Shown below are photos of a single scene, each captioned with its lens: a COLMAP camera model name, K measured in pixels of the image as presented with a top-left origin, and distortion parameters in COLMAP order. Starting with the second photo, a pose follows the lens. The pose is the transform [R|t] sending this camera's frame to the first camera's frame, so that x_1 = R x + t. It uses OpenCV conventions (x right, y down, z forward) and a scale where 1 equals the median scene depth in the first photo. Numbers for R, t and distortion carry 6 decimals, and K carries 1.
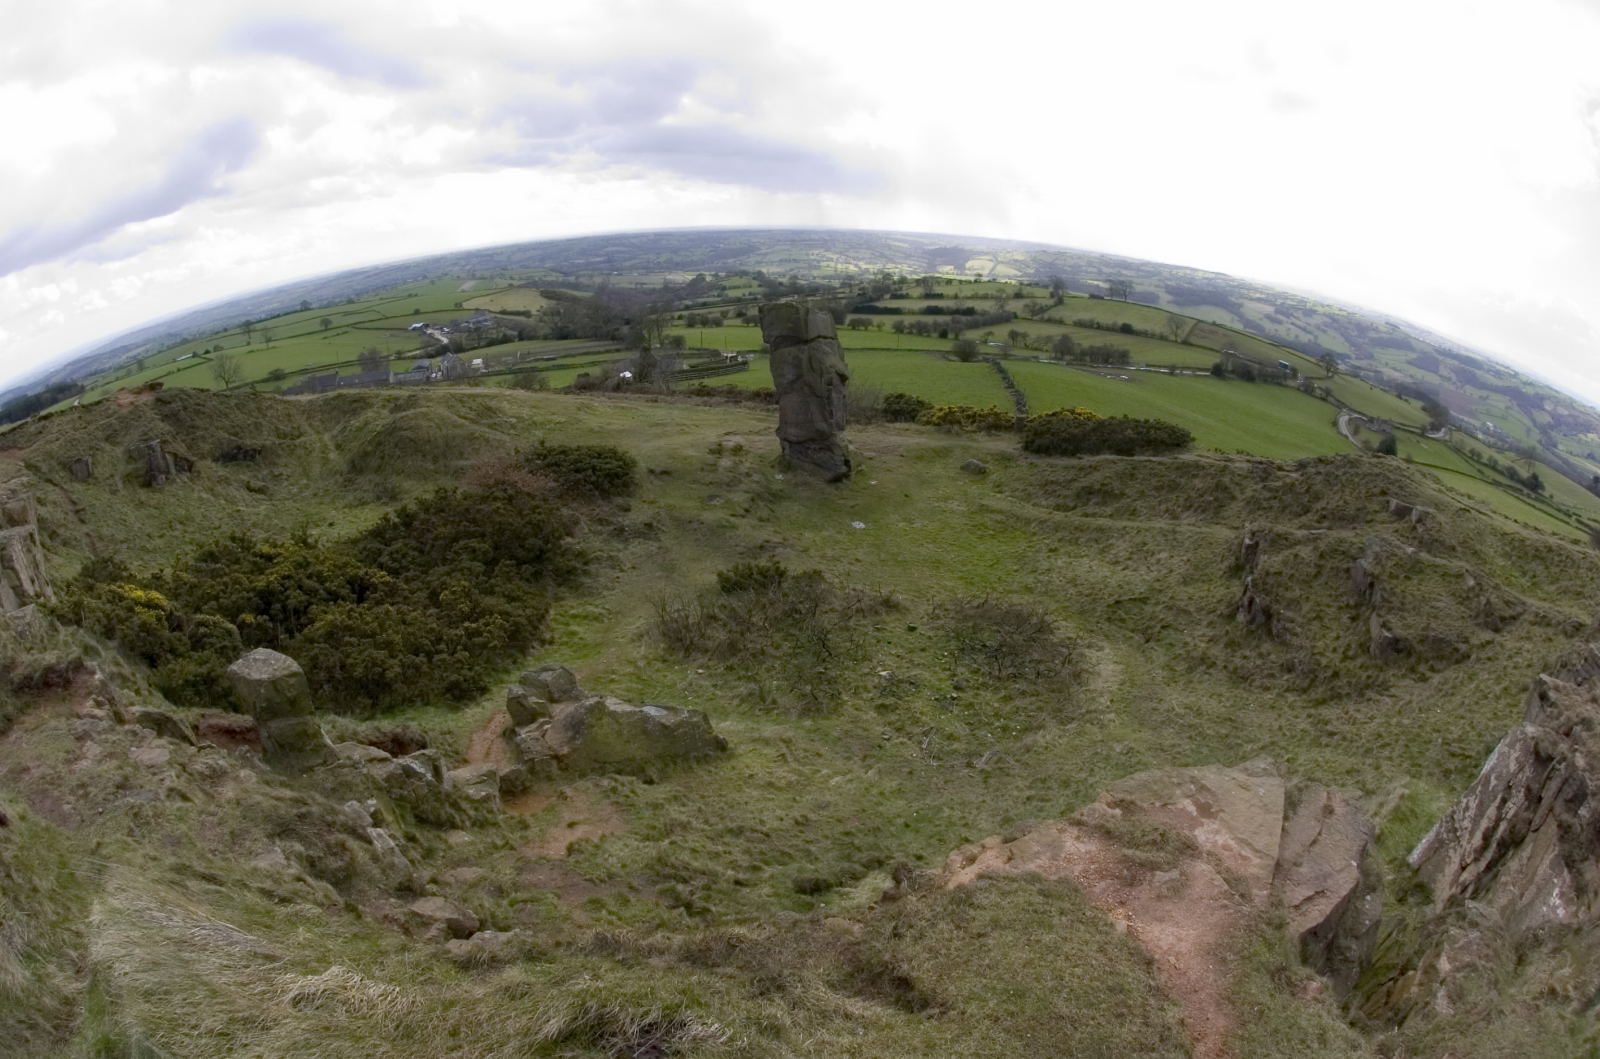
lens RADIAL K [[692.8, 0, 796.5], [0, 692.8, 531.9], [0, 0, 1]] dist [-0.001854, -0.000525]
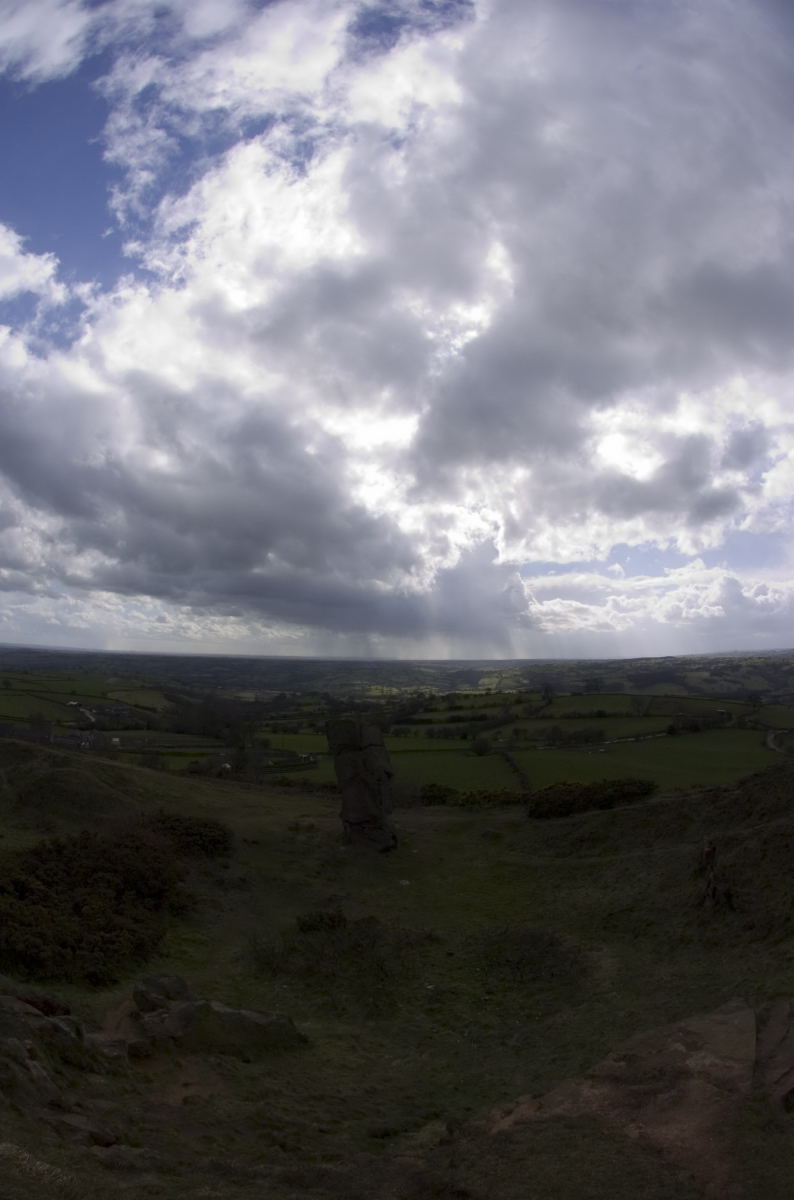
lens RADIAL K [[514.6, 0, 397.0], [0, 514.6, 600.0], [0, 0, 1]] dist [0.002501, 0.000296]
pose [[0.999603, -0.021631, 0.018072, 0.063268], [0.023466, 0.993825, -0.108449, -0.395092], [-0.015615, 0.108830, 0.993938, -0.012570]]
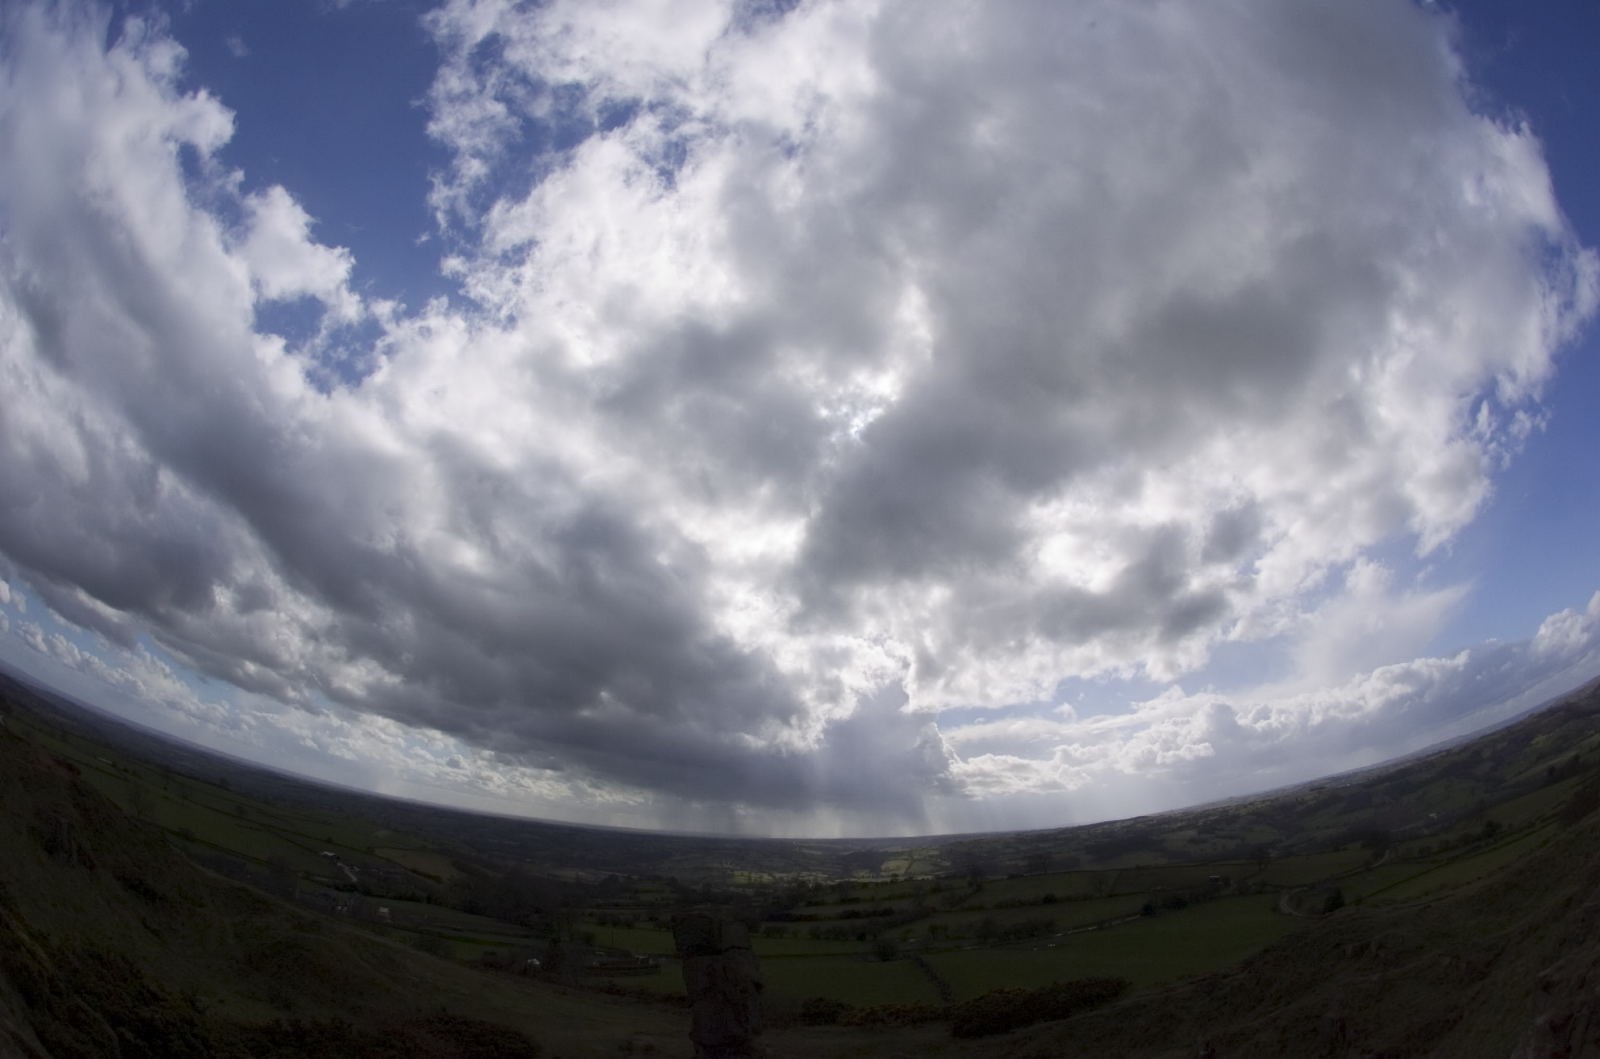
lens RADIAL K [[692.8, 0, 796.5], [0, 692.8, 531.9], [0, 0, 1]] dist [-0.001854, -0.000525]
pose [[0.999559, 0.003797, 0.029463, 0.084095], [0.002322, 0.978781, -0.204894, -0.600413], [-0.029616, 0.204872, 0.978341, -0.062582]]
